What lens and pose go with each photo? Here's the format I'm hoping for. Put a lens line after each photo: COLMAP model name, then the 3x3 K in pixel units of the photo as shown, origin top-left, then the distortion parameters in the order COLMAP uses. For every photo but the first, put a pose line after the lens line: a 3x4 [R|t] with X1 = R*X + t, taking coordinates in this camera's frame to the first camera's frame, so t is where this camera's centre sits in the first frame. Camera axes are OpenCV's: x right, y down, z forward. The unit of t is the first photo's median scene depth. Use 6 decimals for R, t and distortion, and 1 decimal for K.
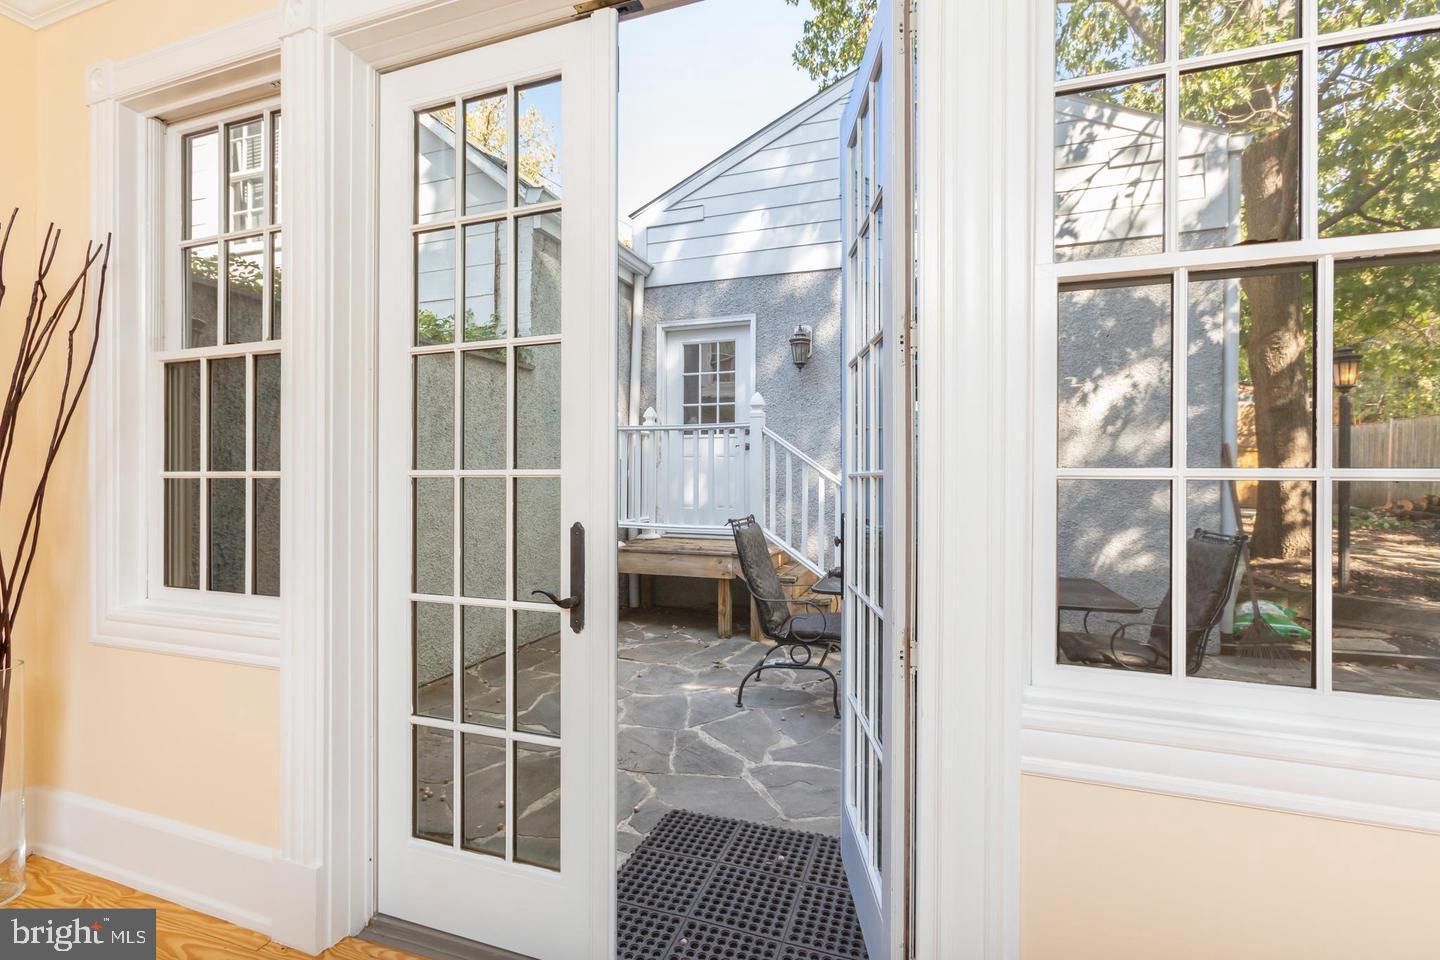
lens RADIAL K [[642.9, 0, 716.9], [0, 642.9, 475.7], [0, 0, 1]] dist [0.001904, 0.001025]
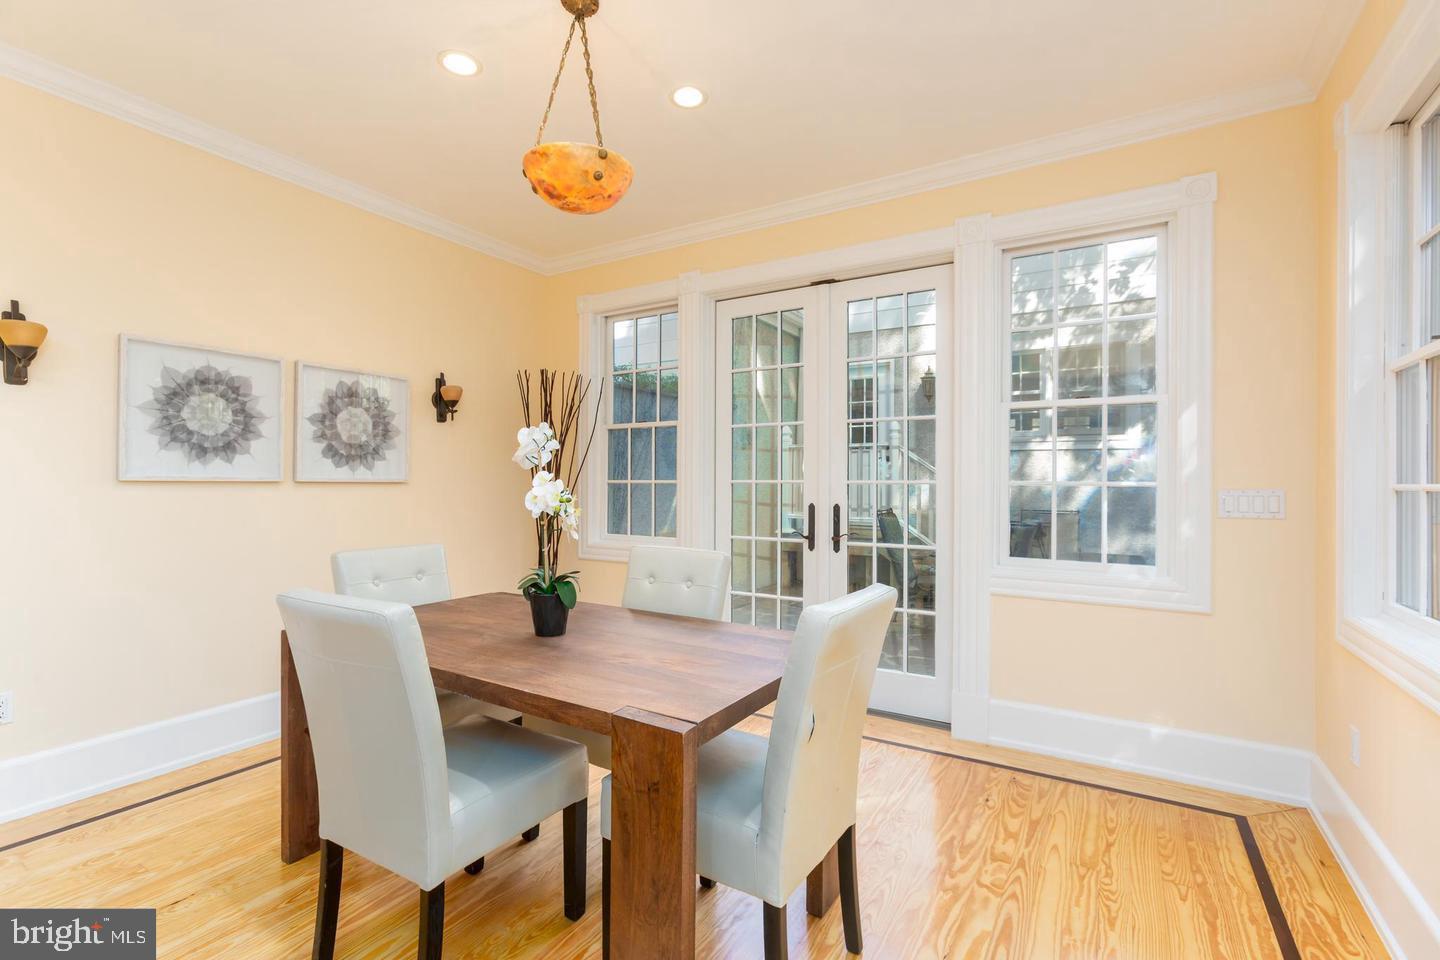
lens RADIAL K [[642.9, 0, 716.9], [0, 642.9, 475.7], [0, 0, 1]] dist [0.001904, 0.001025]
pose [[0.977478, 0.000236, -0.211039, -0.054187], [-0.000737, 0.999997, -0.002295, -0.020545], [0.211037, 0.002399, 0.977475, -1.258872]]
